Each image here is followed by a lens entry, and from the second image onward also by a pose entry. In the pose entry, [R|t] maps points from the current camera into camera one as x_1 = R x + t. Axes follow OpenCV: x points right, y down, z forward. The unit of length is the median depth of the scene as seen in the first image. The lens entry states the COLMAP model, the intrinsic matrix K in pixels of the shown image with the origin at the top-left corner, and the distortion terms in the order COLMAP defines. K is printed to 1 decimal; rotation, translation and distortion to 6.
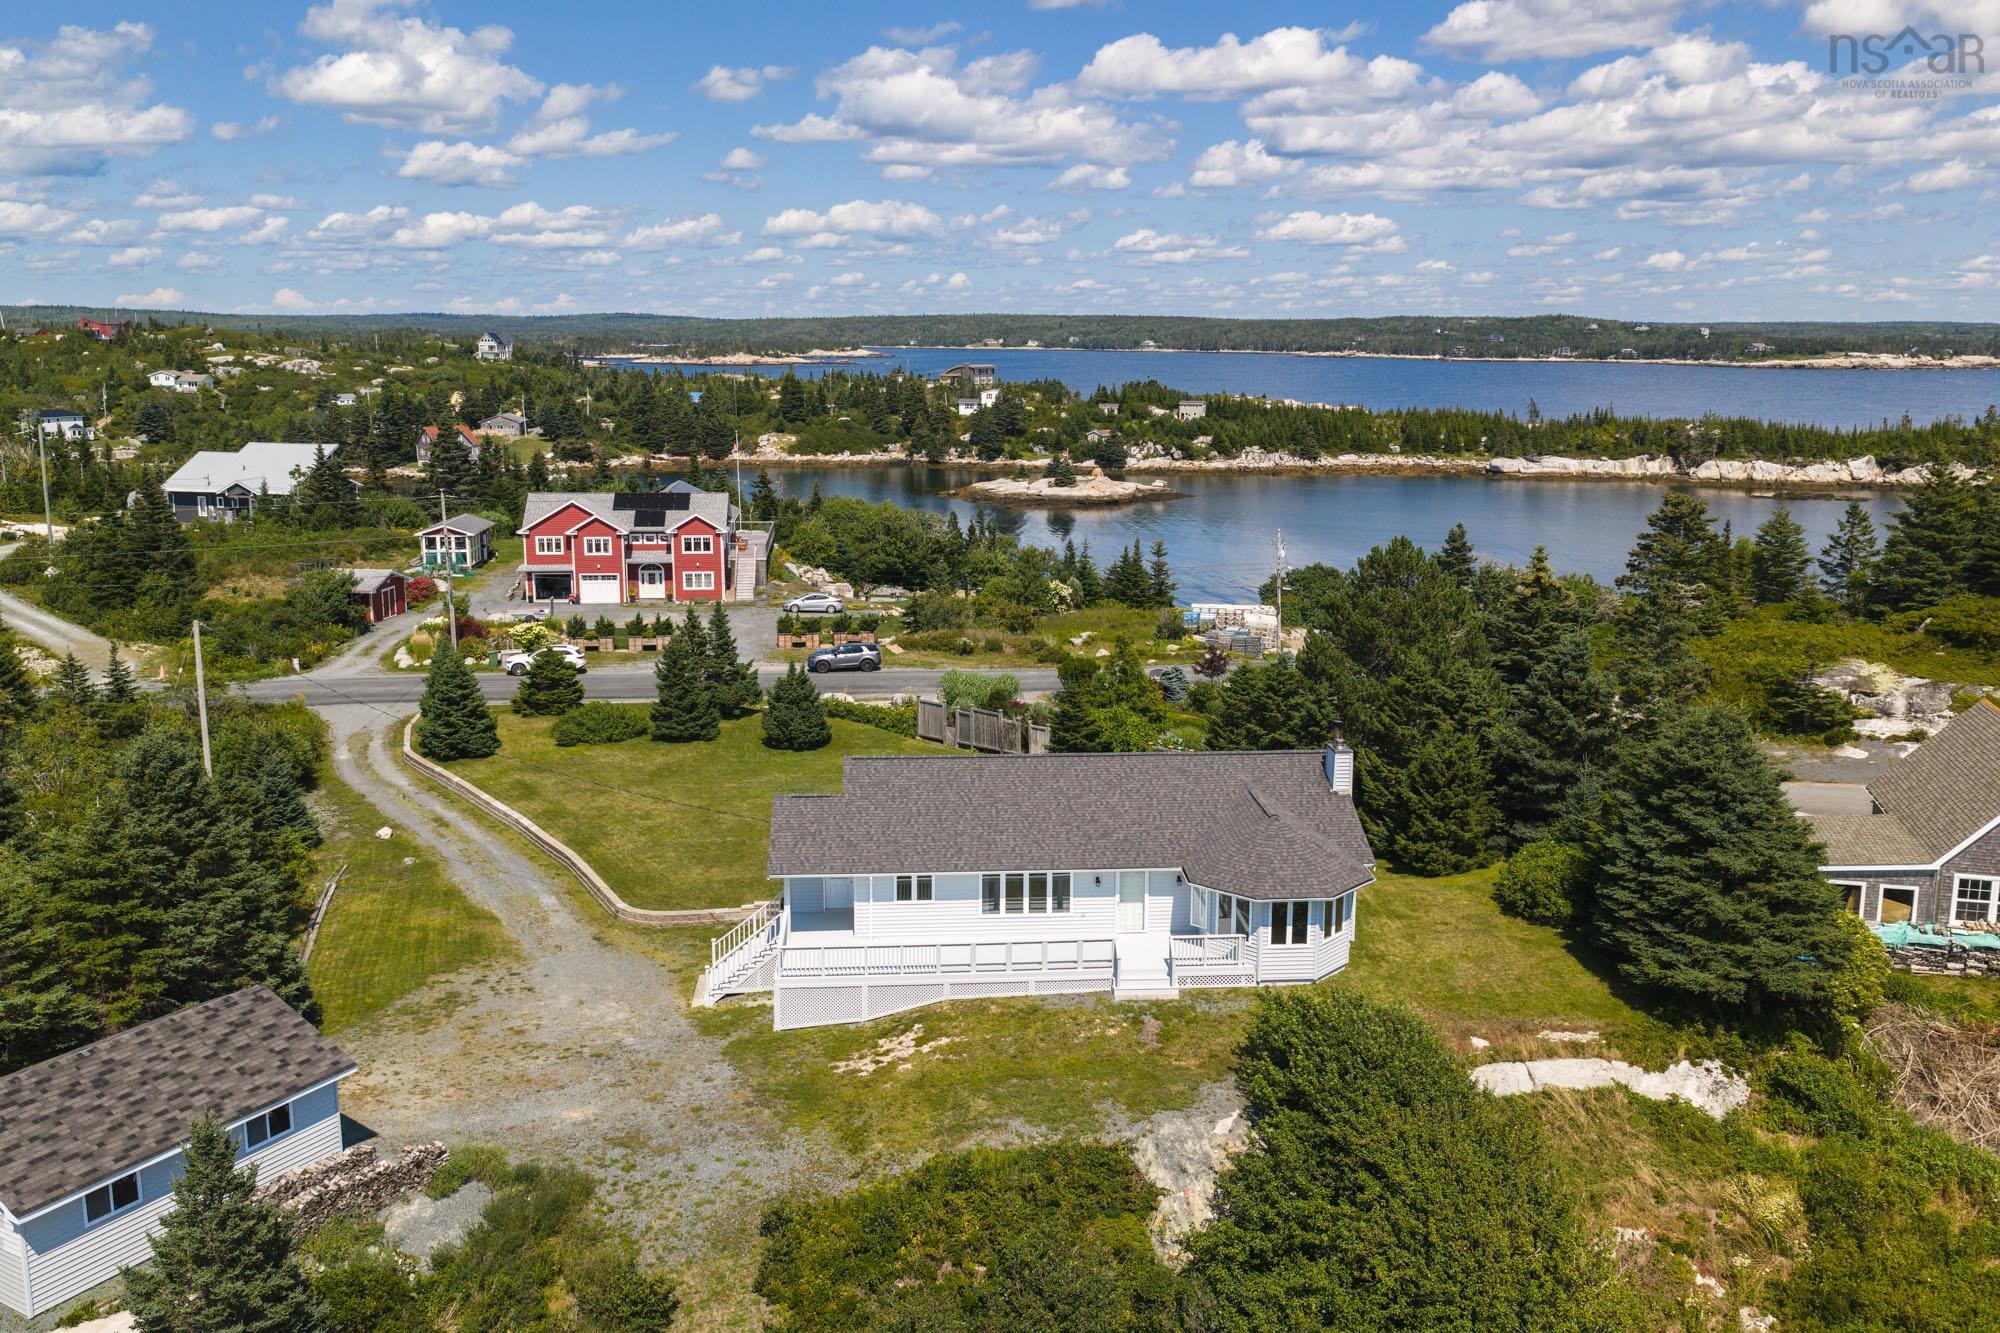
lens RADIAL K [[1663.7, 0, 1012.4], [0, 1663.7, 665.8], [0, 0, 1]] dist [0.016681, -0.020380]
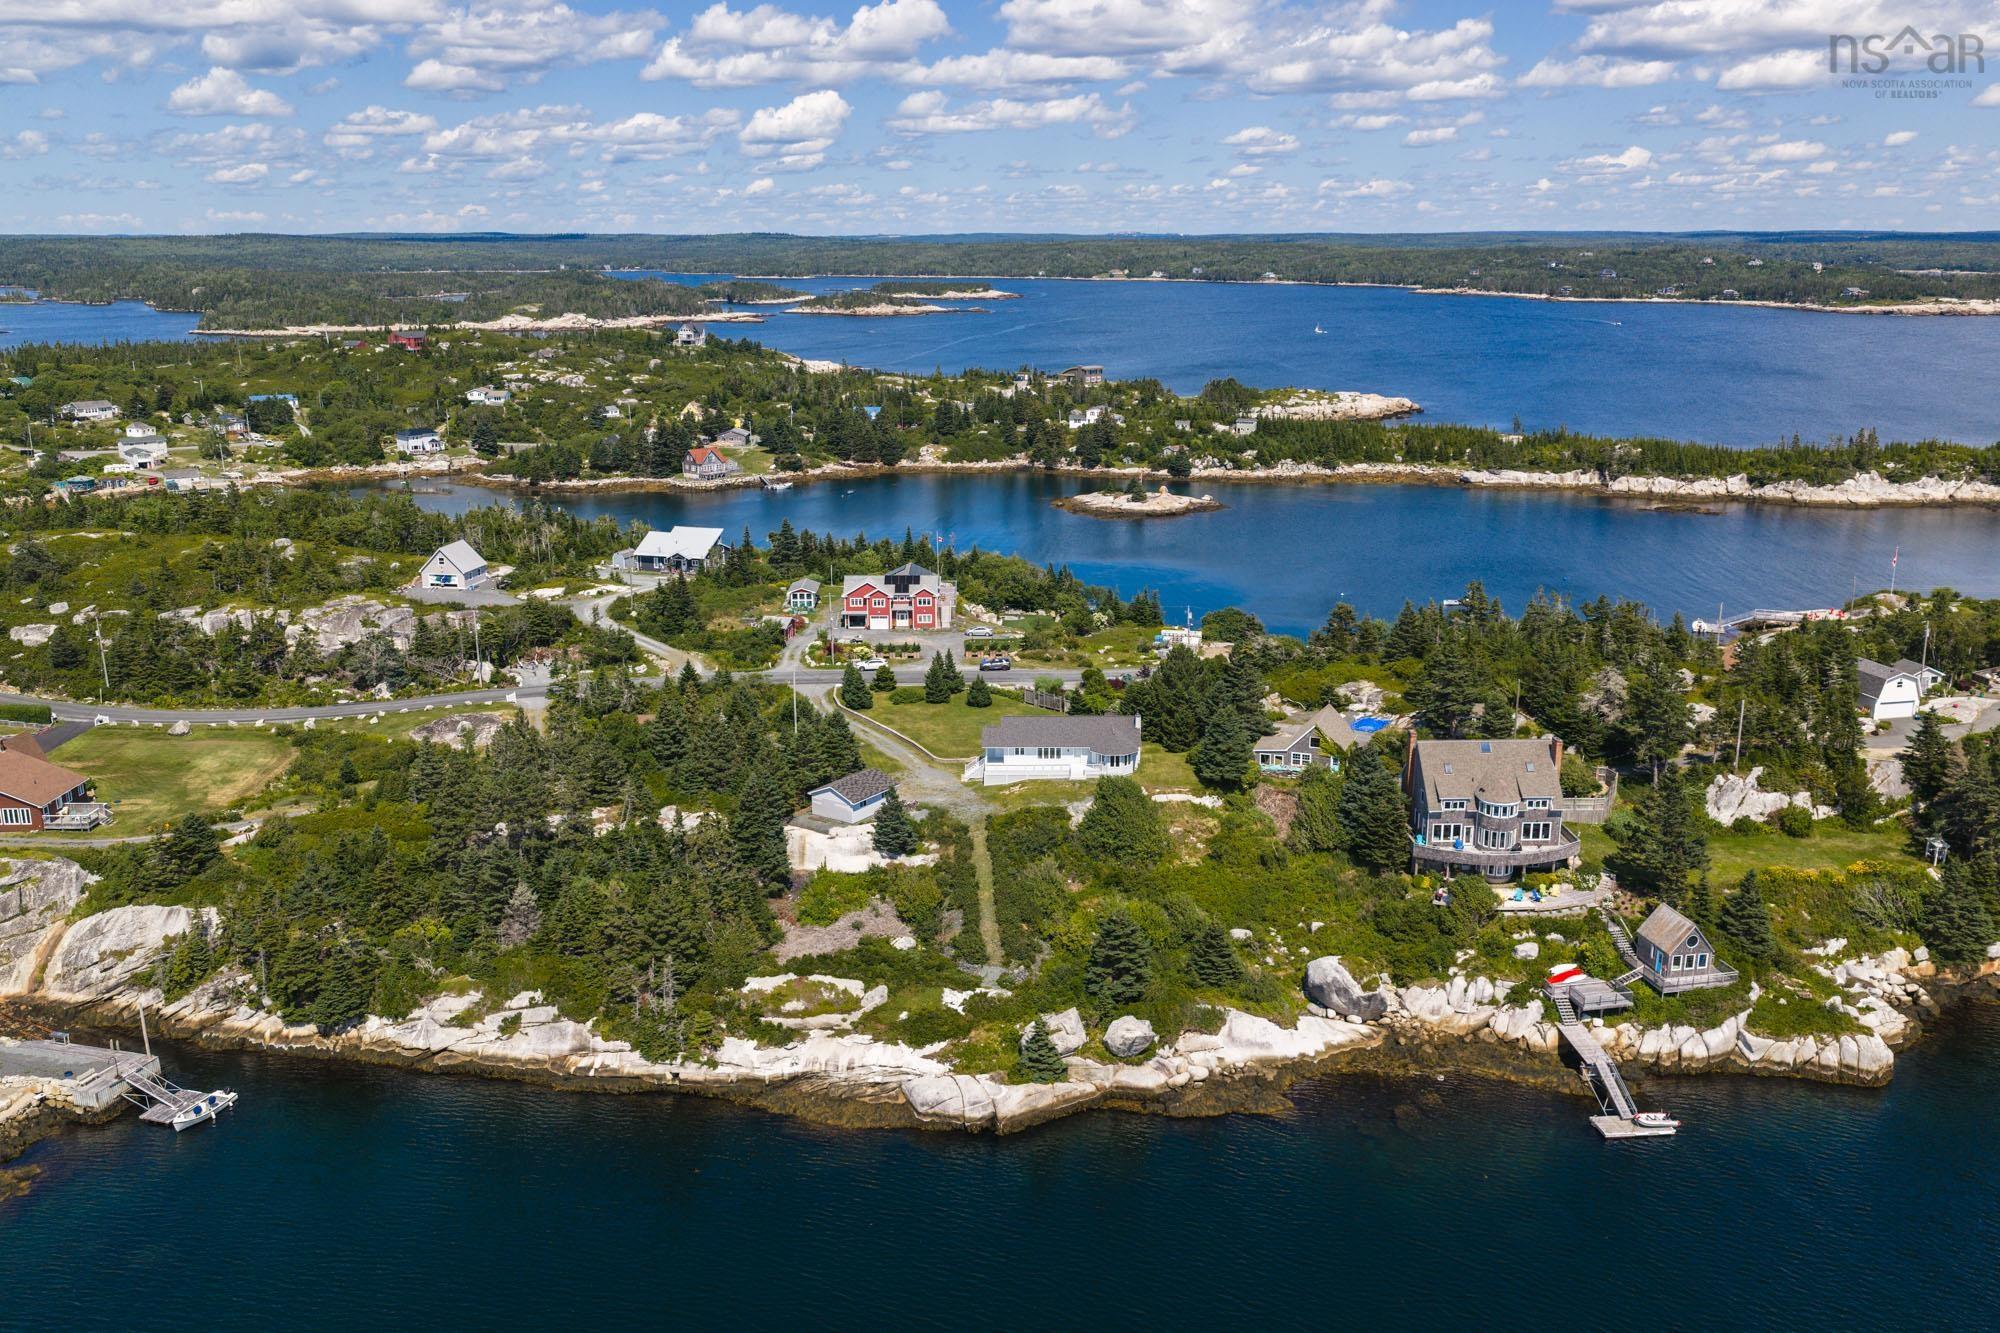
lens RADIAL K [[1663.7, 0, 1012.4], [0, 1663.7, 665.8], [0, 0, 1]] dist [0.016681, -0.020380]
pose [[0.997084, 0.013138, -0.075170, 0.029188], [-0.009189, 0.998571, 0.052640, -0.036856], [0.075754, -0.051796, 0.995780, -0.390818]]
